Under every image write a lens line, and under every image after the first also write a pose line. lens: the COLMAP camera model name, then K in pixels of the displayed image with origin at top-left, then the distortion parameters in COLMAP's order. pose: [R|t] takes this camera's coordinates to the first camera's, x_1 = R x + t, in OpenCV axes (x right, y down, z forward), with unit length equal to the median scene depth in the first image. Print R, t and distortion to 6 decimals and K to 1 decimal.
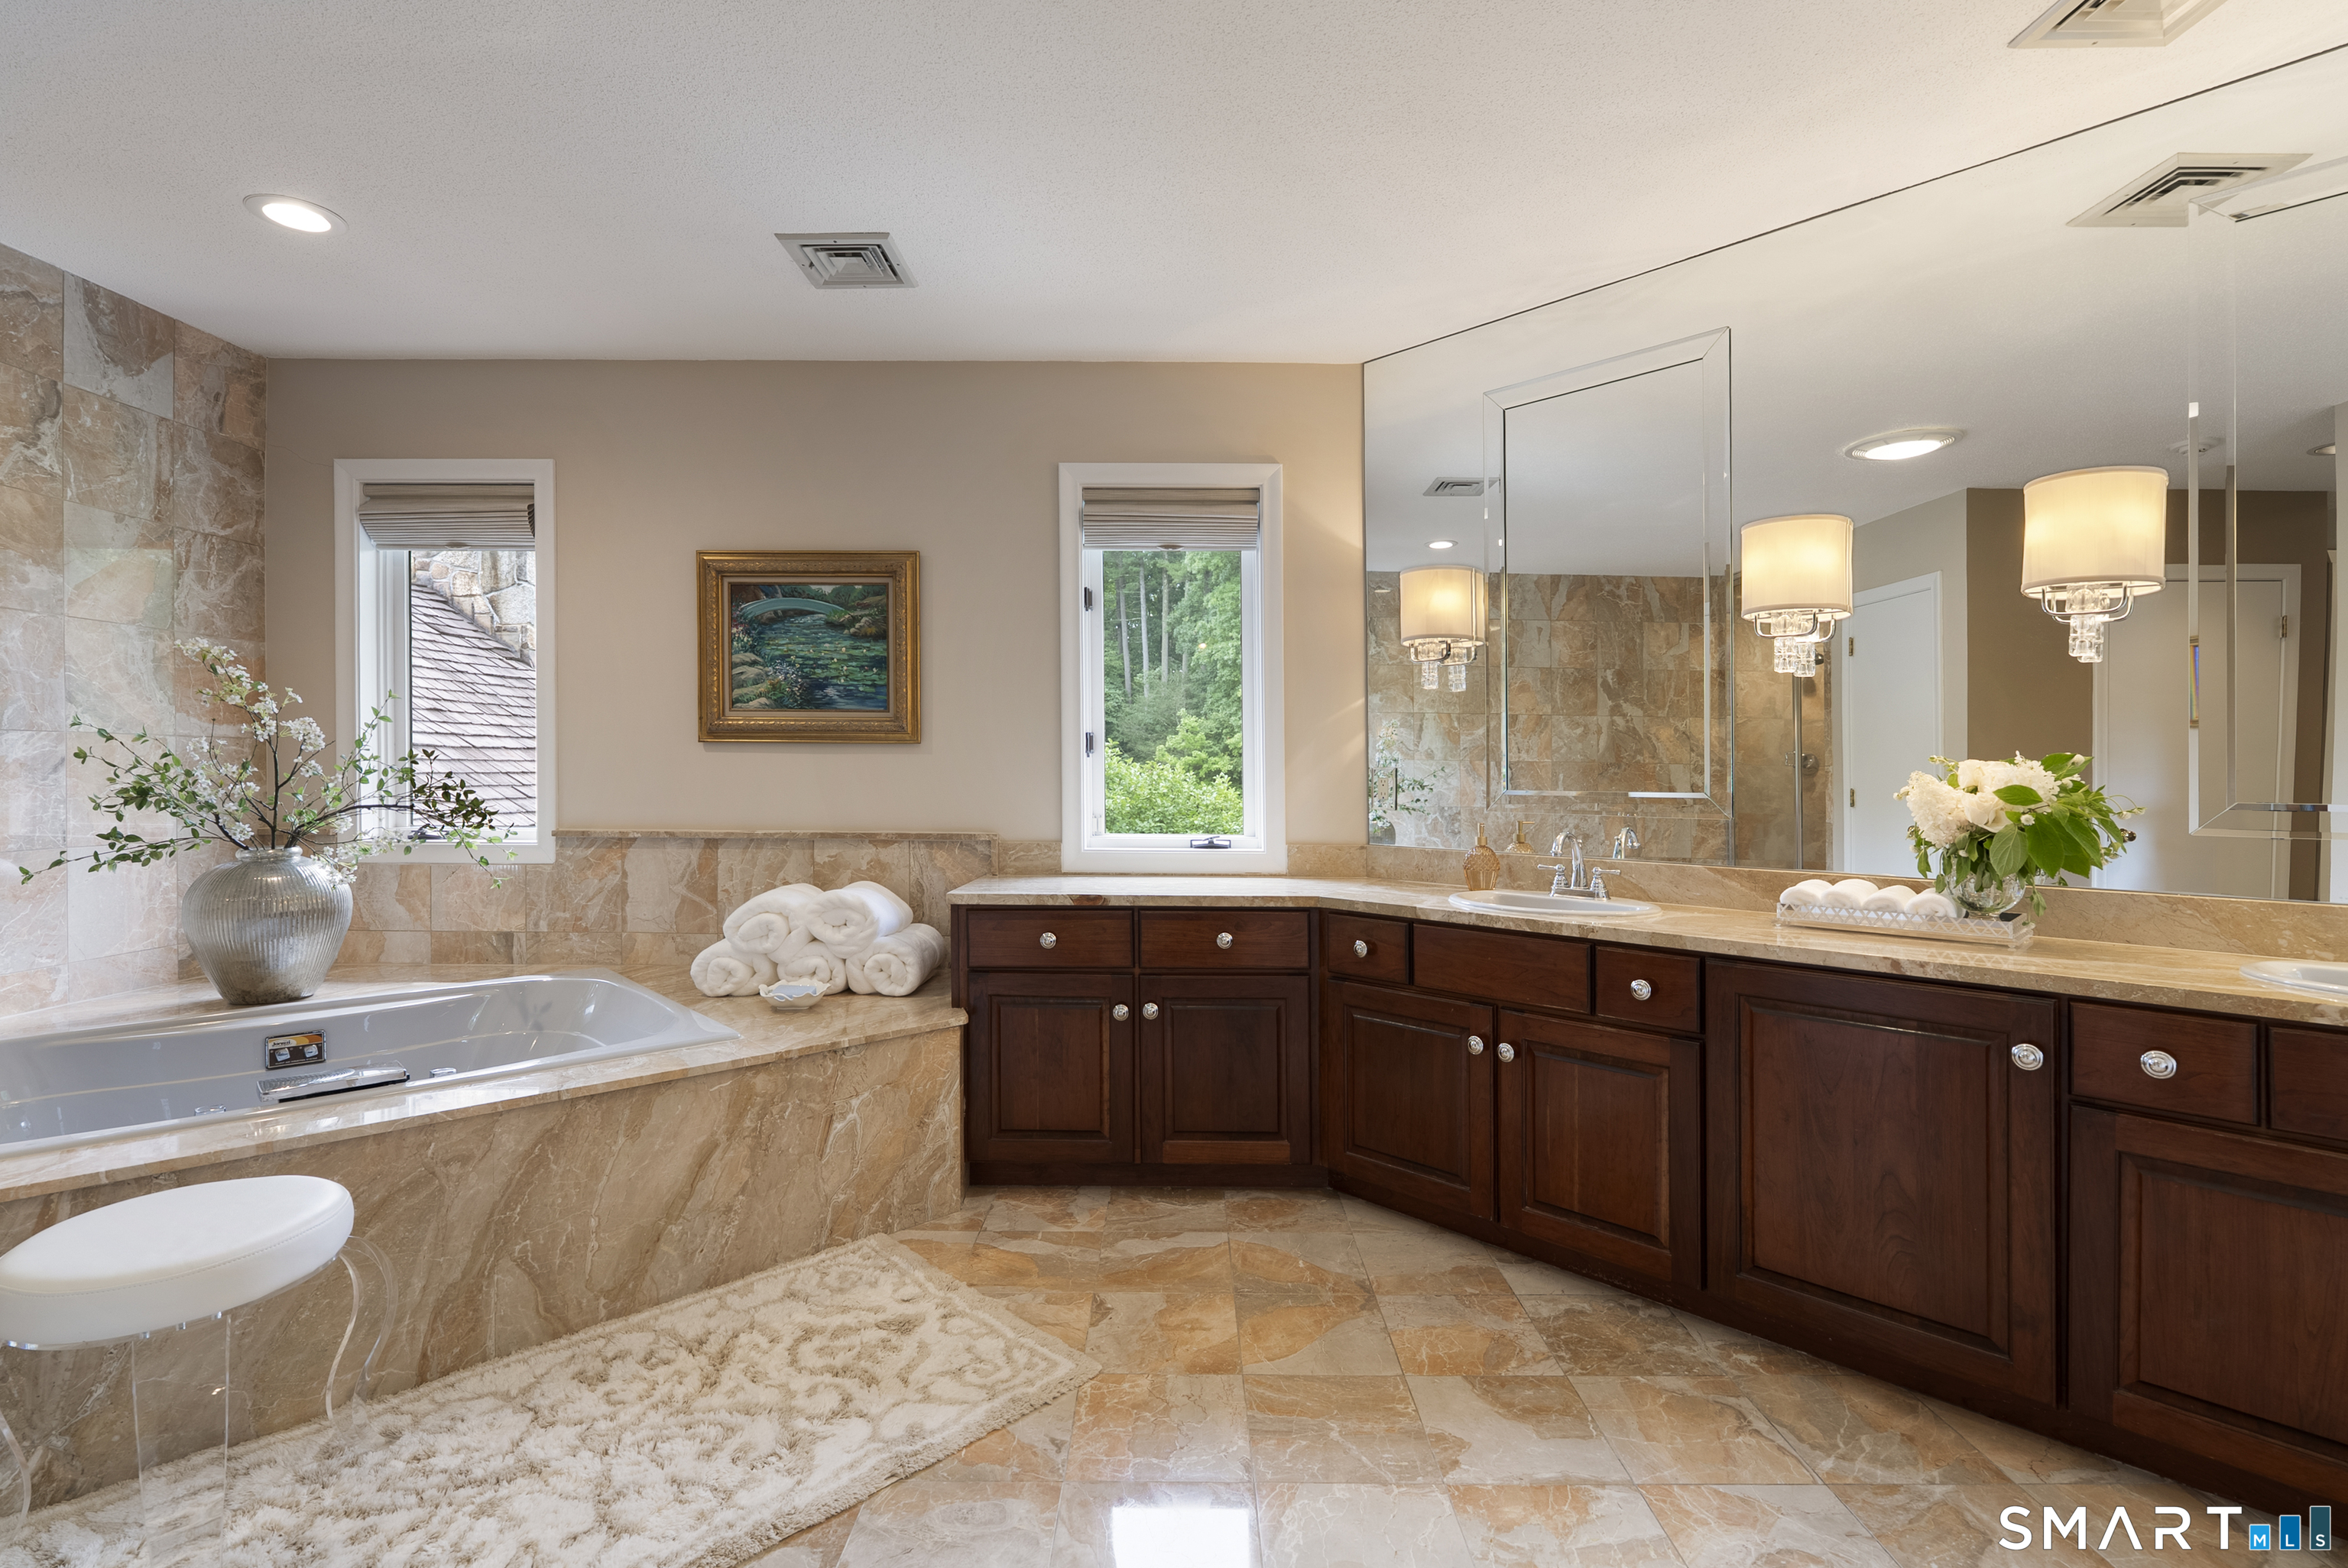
lens RADIAL K [[1064.5, 0, 1169.0], [0, 1064.5, 768.9], [0, 0, 1]] dist [-0.009060, 0.001671]
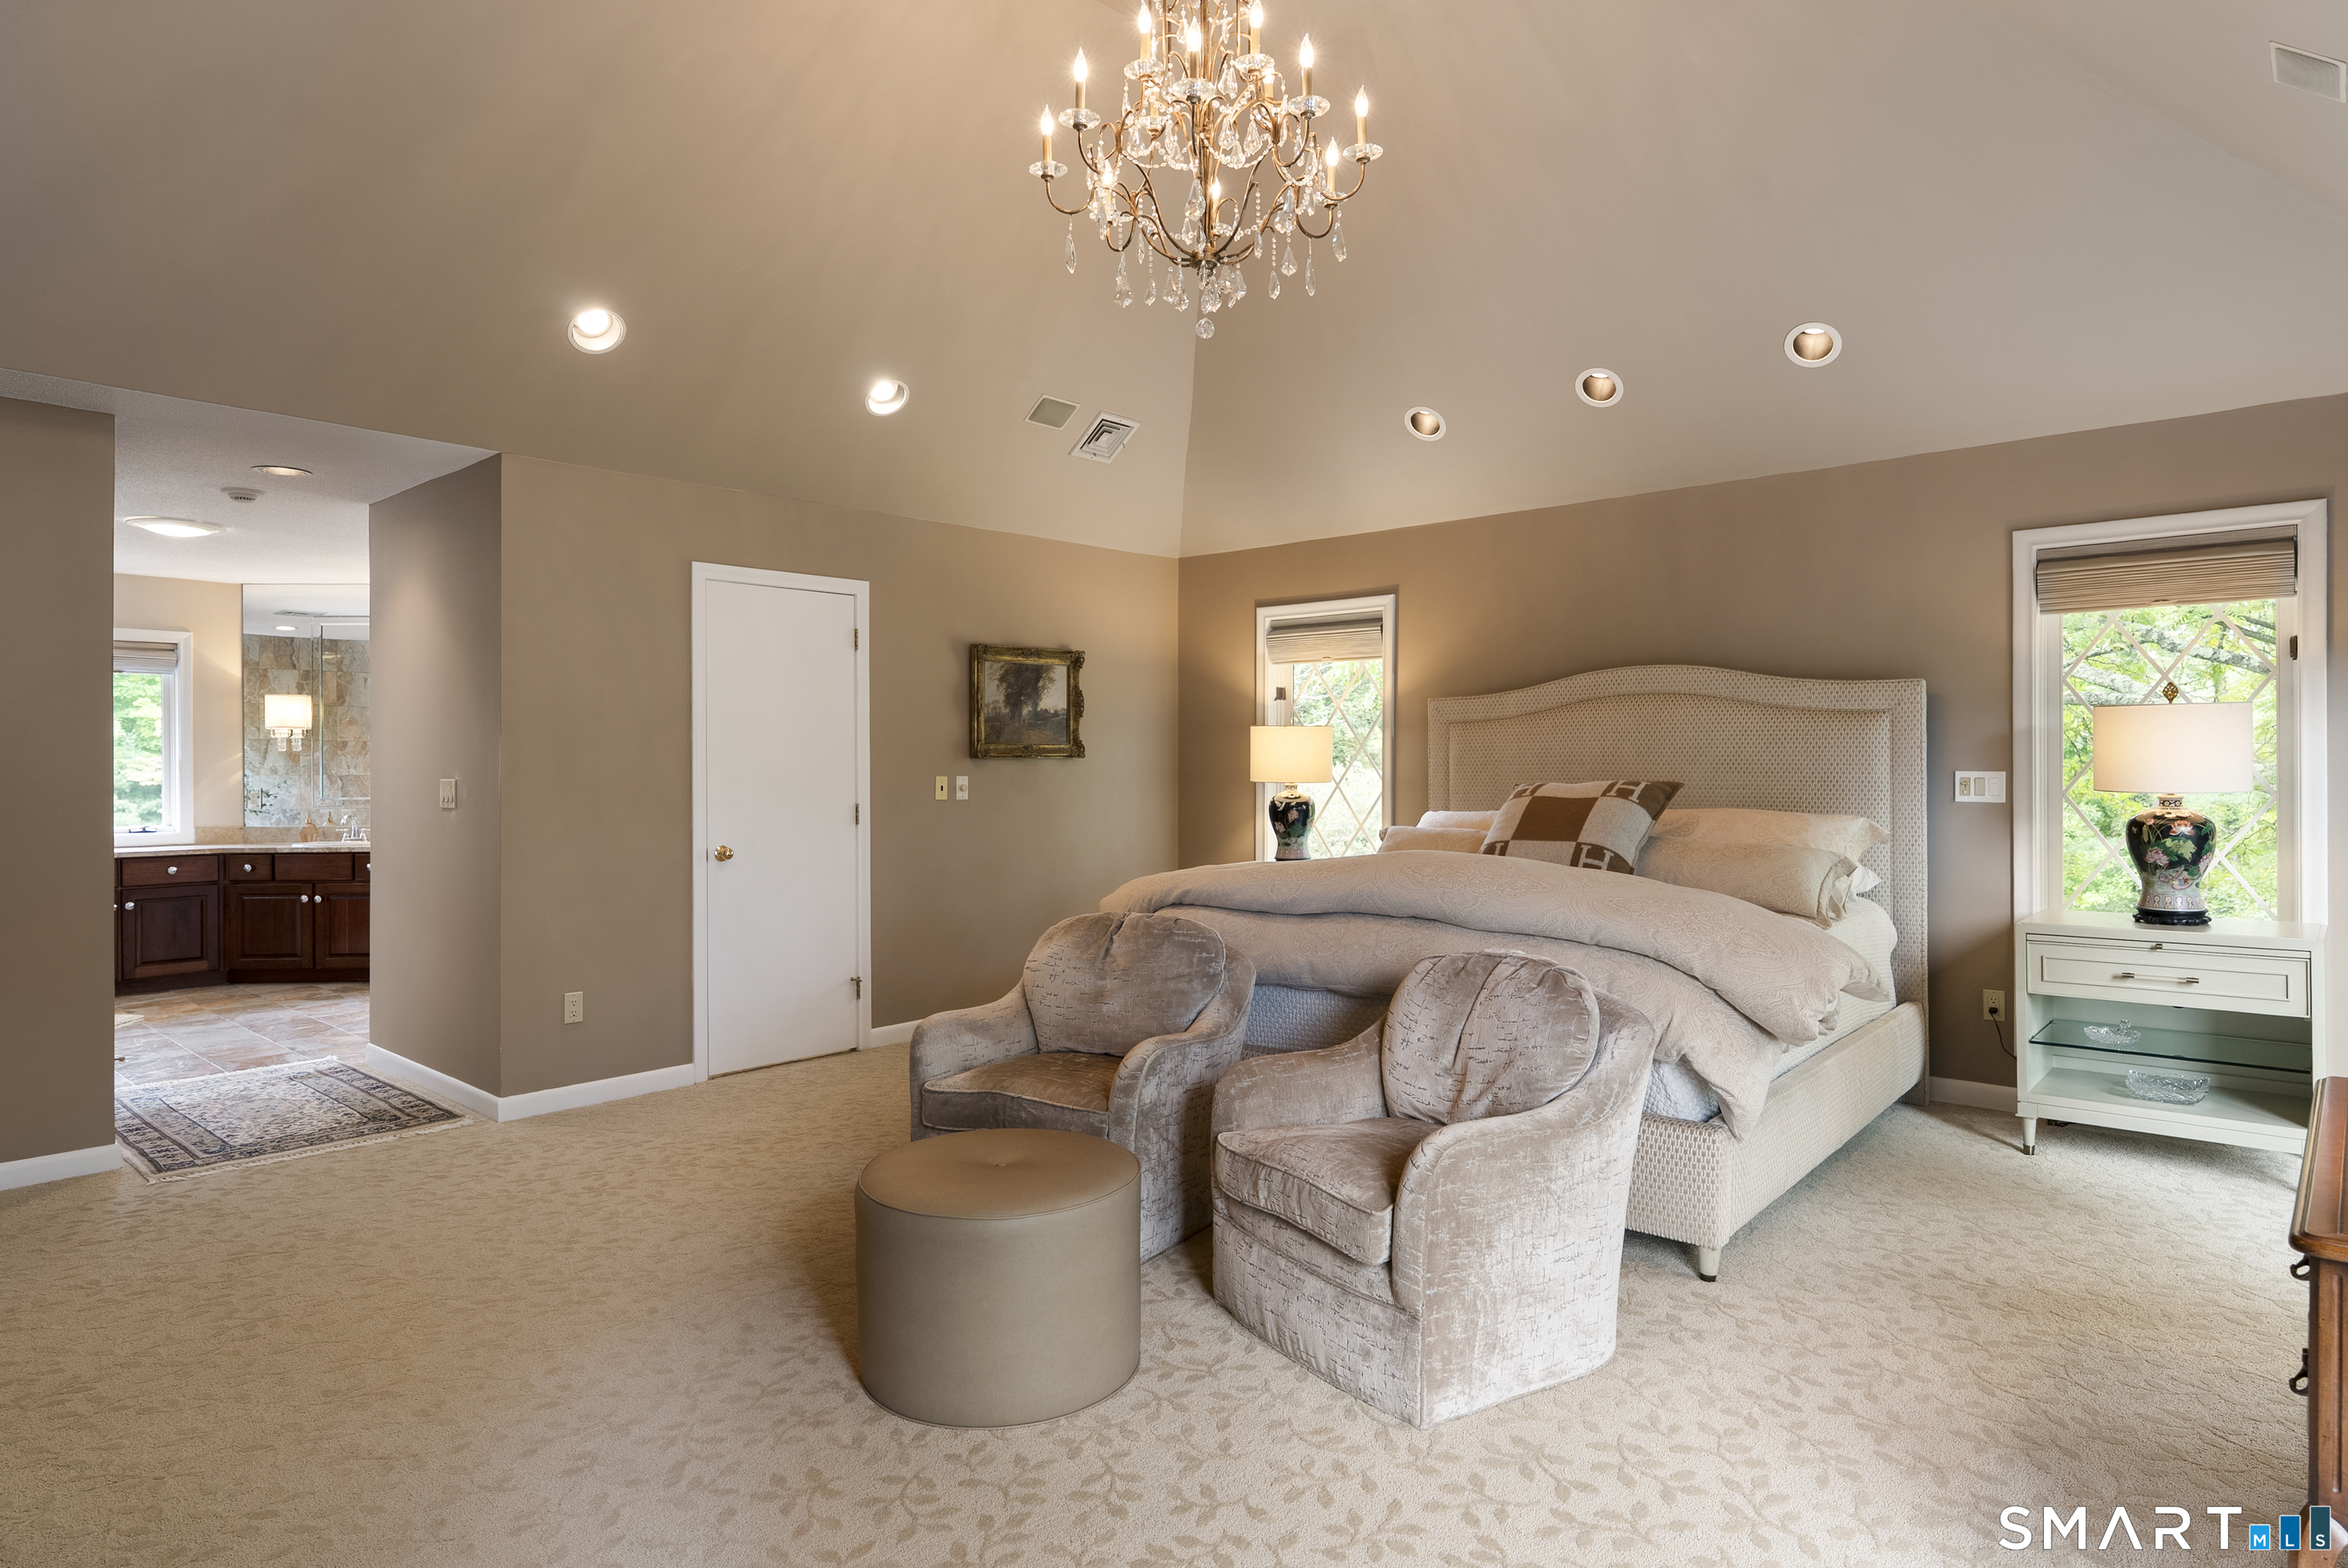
lens RADIAL K [[1325.5, 0, 1163.1], [0, 1325.5, 744.6], [0, 0, 1]] dist [-0.001946, -0.000489]
pose [[0.666418, 0.001541, 0.745576, -0.605825], [0.008141, 0.999923, -0.009344, -0.052299], [-0.745534, 0.012296, 0.666355, -2.274146]]
